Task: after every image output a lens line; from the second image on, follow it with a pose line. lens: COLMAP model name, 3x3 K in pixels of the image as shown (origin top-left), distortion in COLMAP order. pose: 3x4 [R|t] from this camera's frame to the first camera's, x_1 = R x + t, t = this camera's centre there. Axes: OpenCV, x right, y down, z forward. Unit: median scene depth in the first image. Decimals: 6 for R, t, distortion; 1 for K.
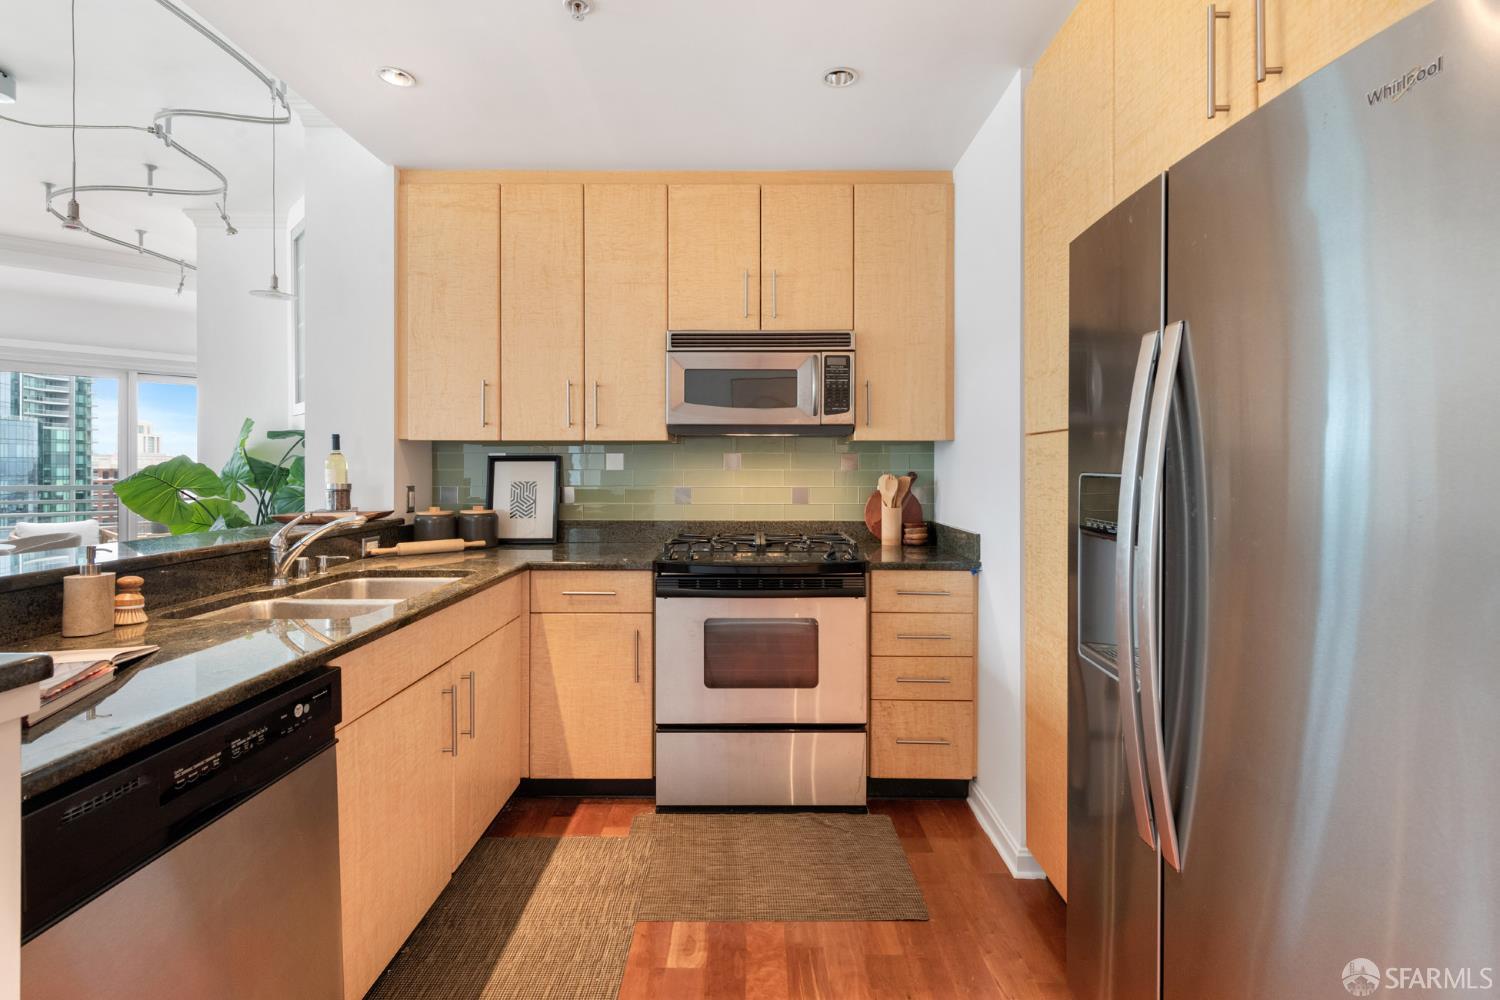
lens RADIAL K [[695.2, 0, 751.1], [0, 695.2, 470.7], [0, 0, 1]] dist [0.021871, -0.018222]
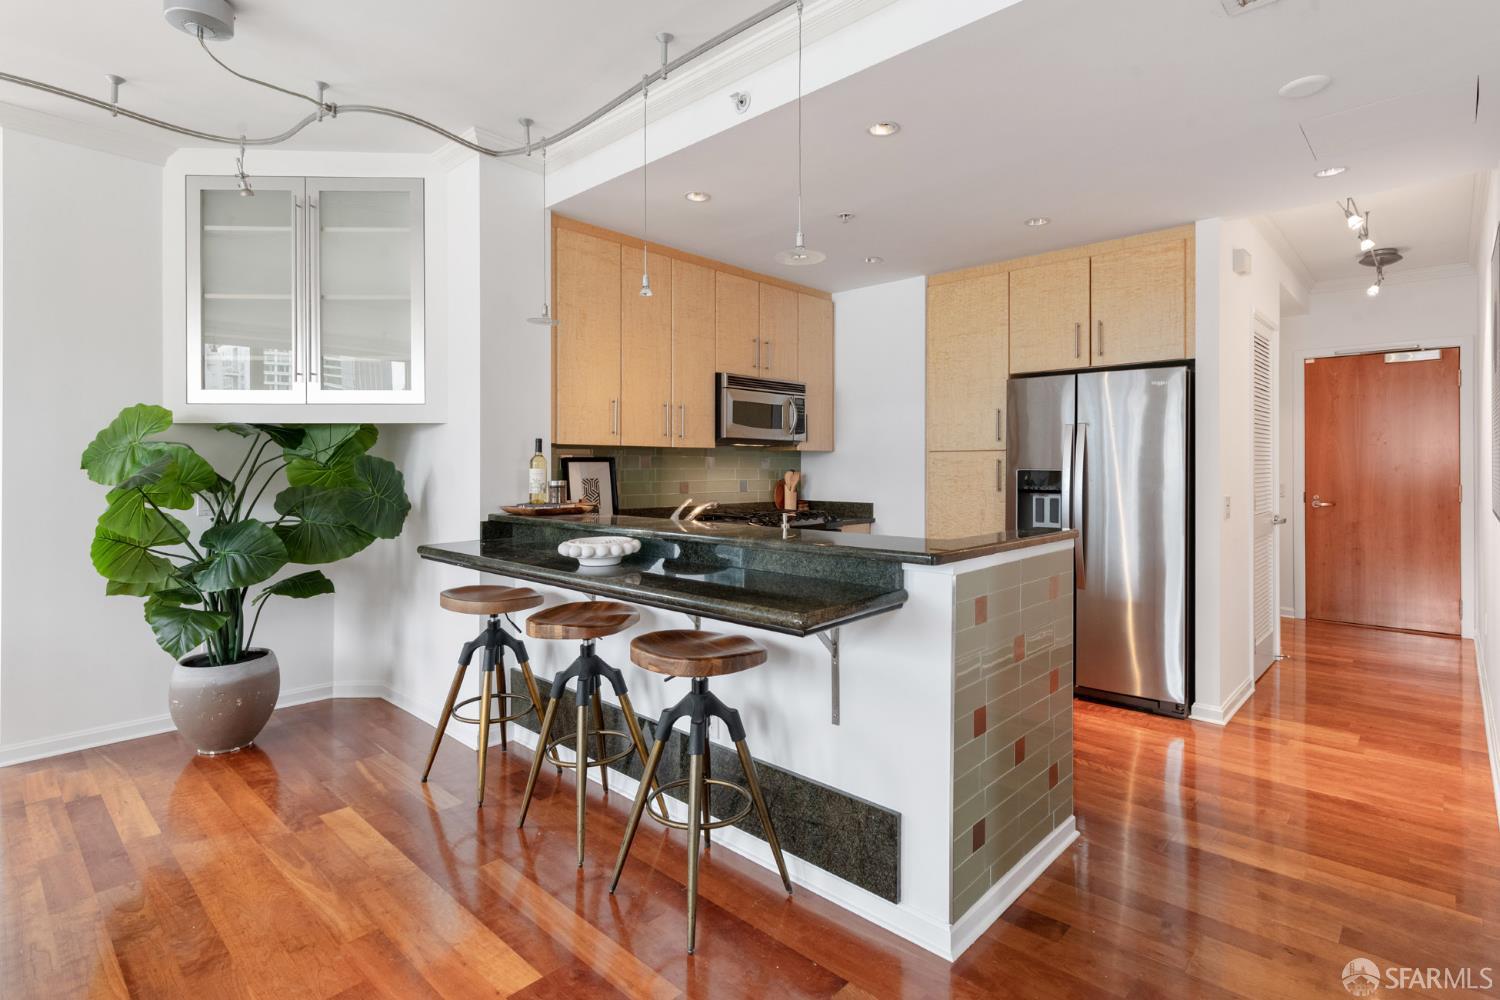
lens RADIAL K [[737.6, 0, 750.0], [0, 737.6, 500.0], [0, 0, 1]] dist [-0.000830, -0.000219]
pose [[0.681859, -0.033540, 0.730715, -1.306893], [0.002835, 0.999062, 0.043213, -0.002202], [-0.731478, -0.027393, 0.681314, -0.109925]]
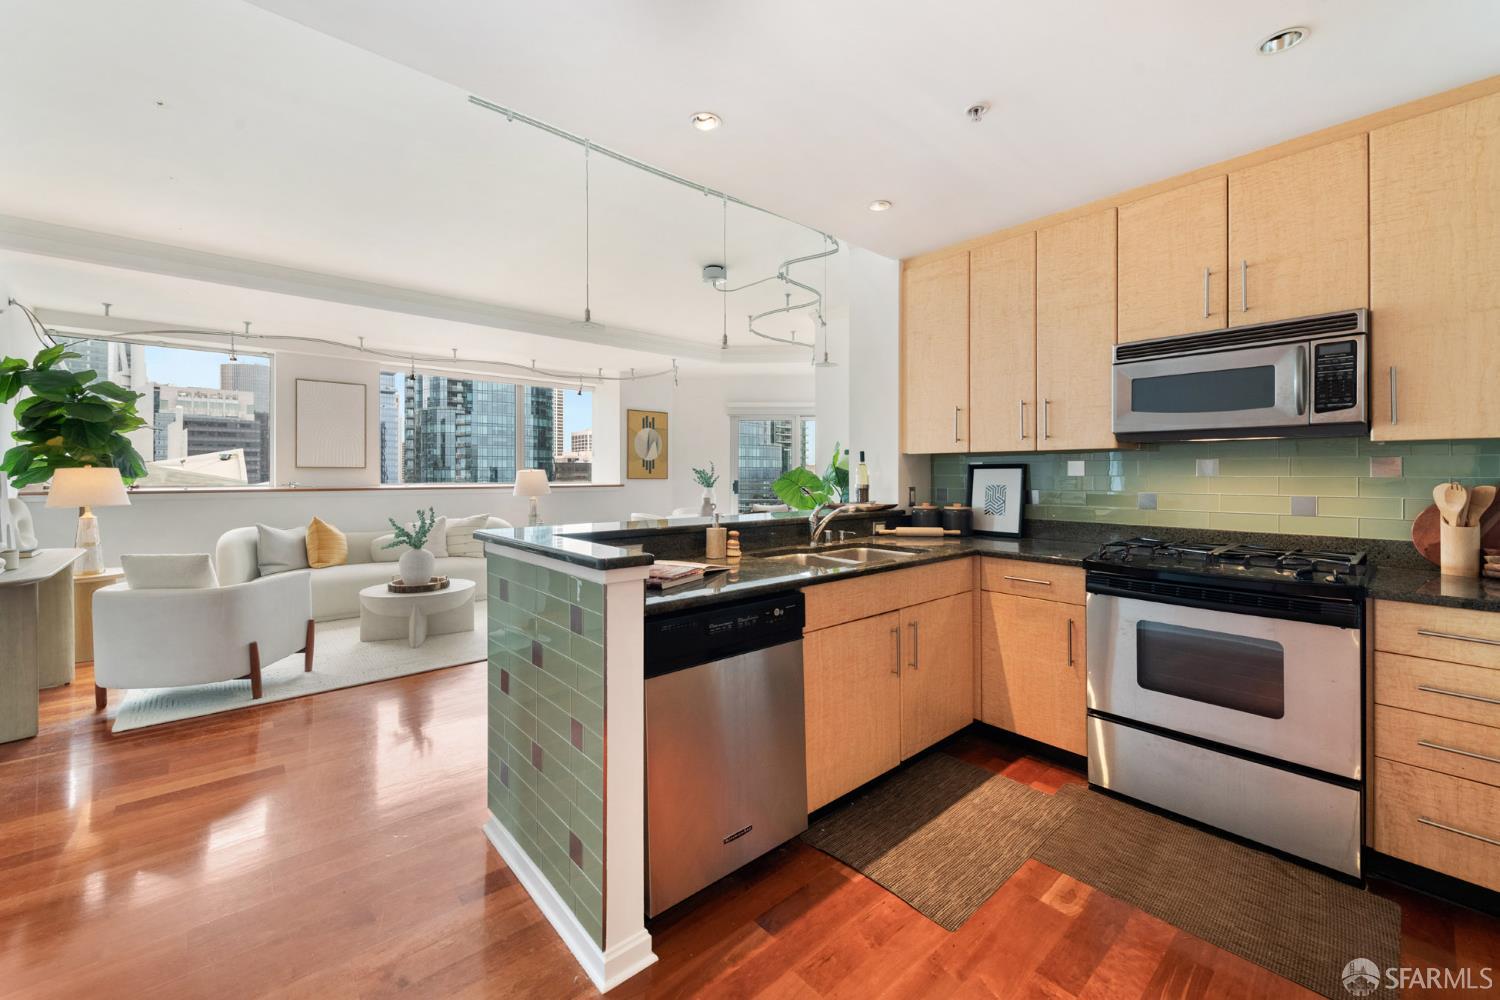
lens RADIAL K [[594.9, 0, 751.4], [0, 594.9, 475.3], [0, 0, 1]] dist [0.000377, -0.000332]
pose [[0.661138, 0.002631, -0.750260, 0.209493], [-0.004266, 0.999991, -0.000251, 0.000453], [0.750252, 0.003367, 0.661143, -0.016392]]
